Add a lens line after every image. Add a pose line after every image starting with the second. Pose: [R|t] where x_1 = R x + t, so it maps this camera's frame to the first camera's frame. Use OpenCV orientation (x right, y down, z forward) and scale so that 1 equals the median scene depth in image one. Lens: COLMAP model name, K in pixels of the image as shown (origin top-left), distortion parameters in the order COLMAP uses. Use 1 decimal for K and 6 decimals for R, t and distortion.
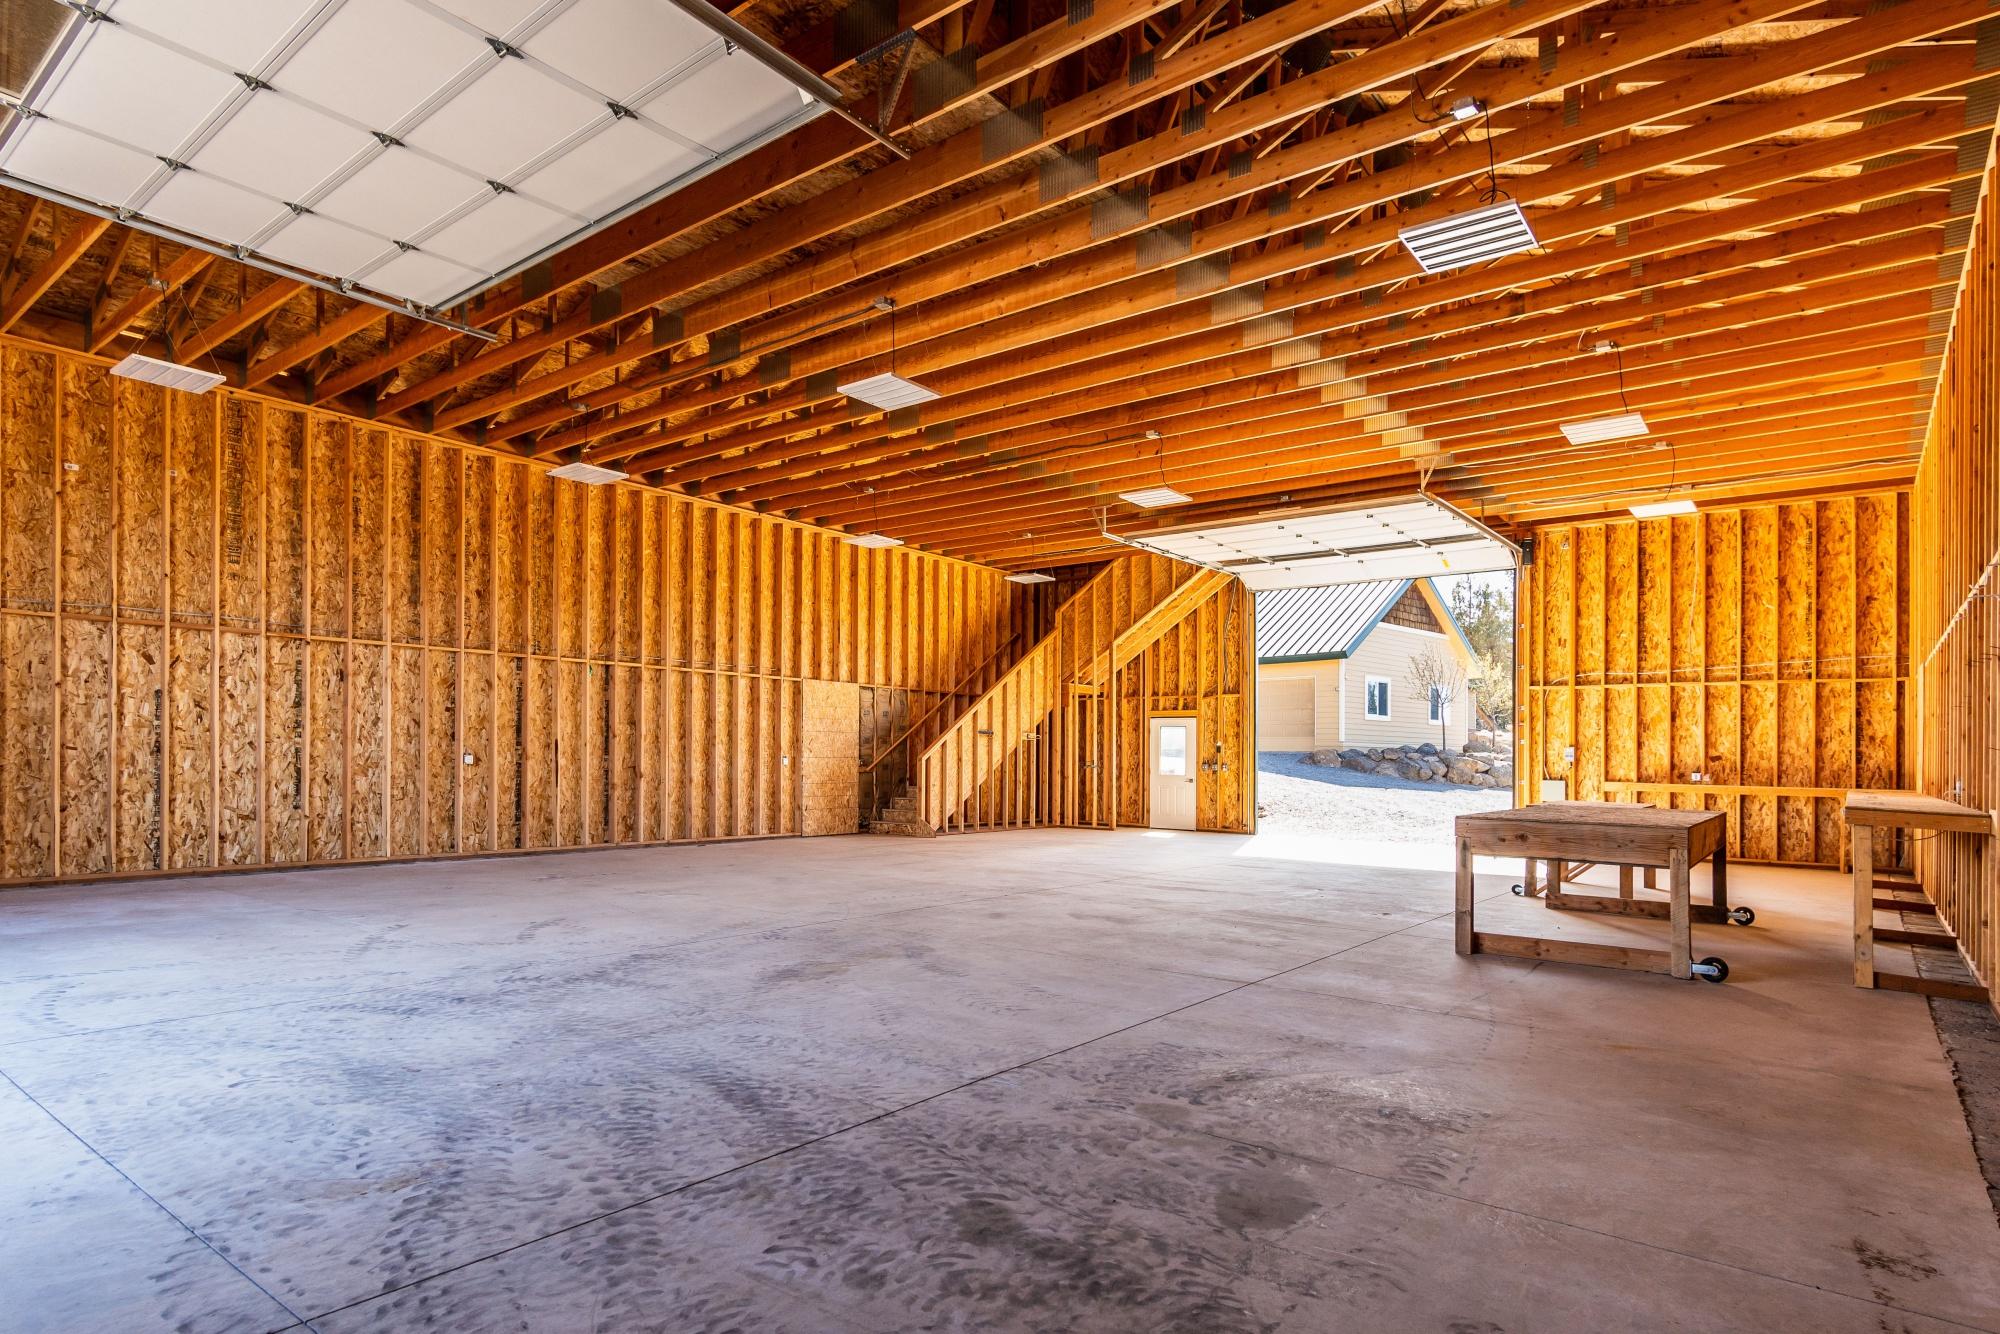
lens RADIAL K [[1103.4, 0, 996.3], [0, 1103.4, 743.9], [0, 0, 1]] dist [-0.001081, -0.000189]
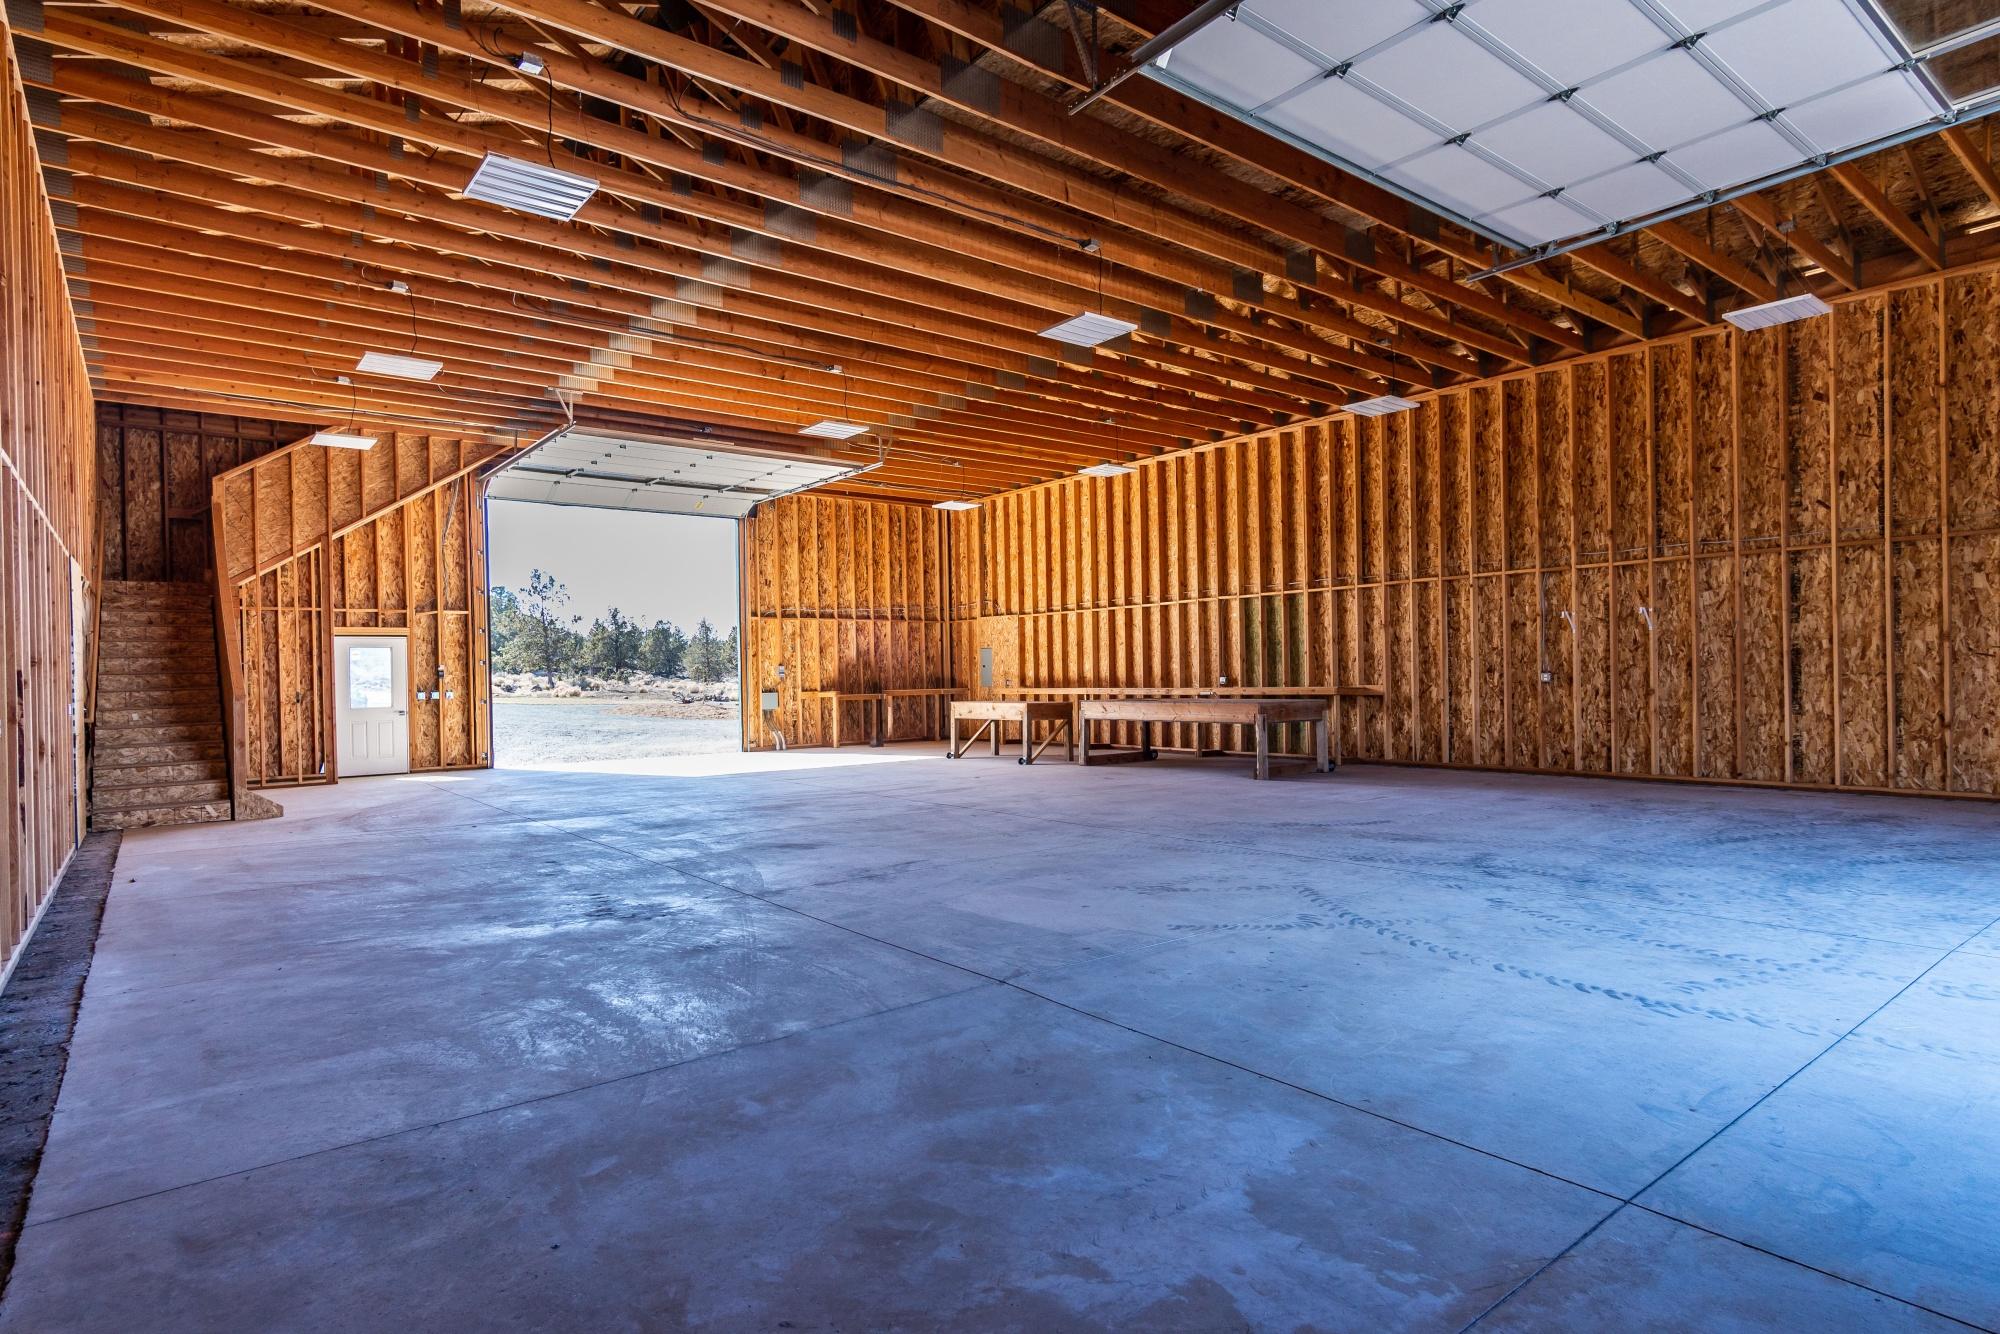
lens RADIAL K [[1044.6, 0, 1002.2], [0, 1044.6, 610.9], [0, 0, 1]] dist [0.019553, 0.000326]
pose [[0.234078, 0.042351, 0.971295, -0.573944], [0.010506, 0.998882, -0.046086, -0.001846], [-0.972161, 0.020992, 0.233371, 0.452956]]
